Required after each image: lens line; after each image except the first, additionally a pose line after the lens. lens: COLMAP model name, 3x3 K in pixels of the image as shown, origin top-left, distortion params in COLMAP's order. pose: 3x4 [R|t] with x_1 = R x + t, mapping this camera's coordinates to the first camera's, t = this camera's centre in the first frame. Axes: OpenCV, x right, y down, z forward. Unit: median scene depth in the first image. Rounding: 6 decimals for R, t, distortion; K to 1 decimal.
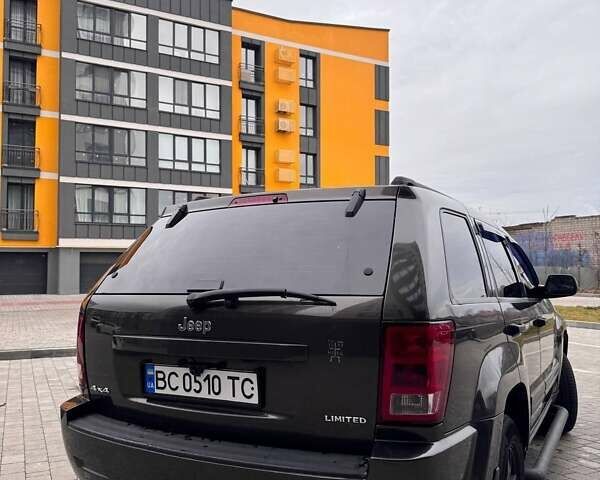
lens RADIAL K [[553.4, 0, 300.0], [0, 553.4, 240.0], [0, 0, 1]] dist [0.153218, -0.340734]
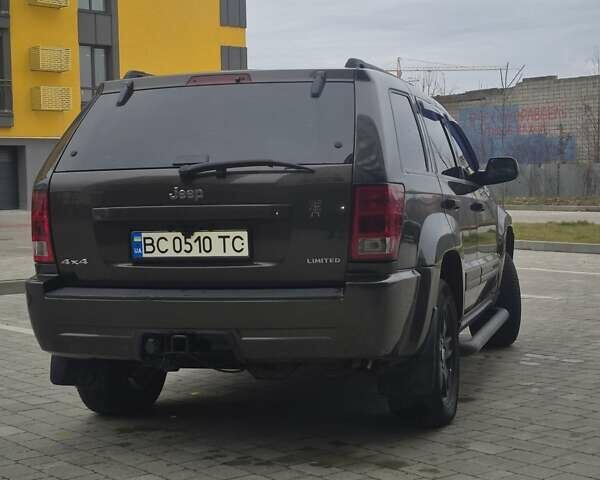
lens RADIAL K [[1268.4, 0, 300.0], [0, 1268.4, 240.0], [0, 0, 1]] dist [0.121674, 0.171666]
pose [[0.971417, -0.020929, 0.236456, -0.541312], [-0.001799, 0.995428, 0.095495, -0.000635], [-0.237374, -0.093191, 0.966938, -1.467702]]
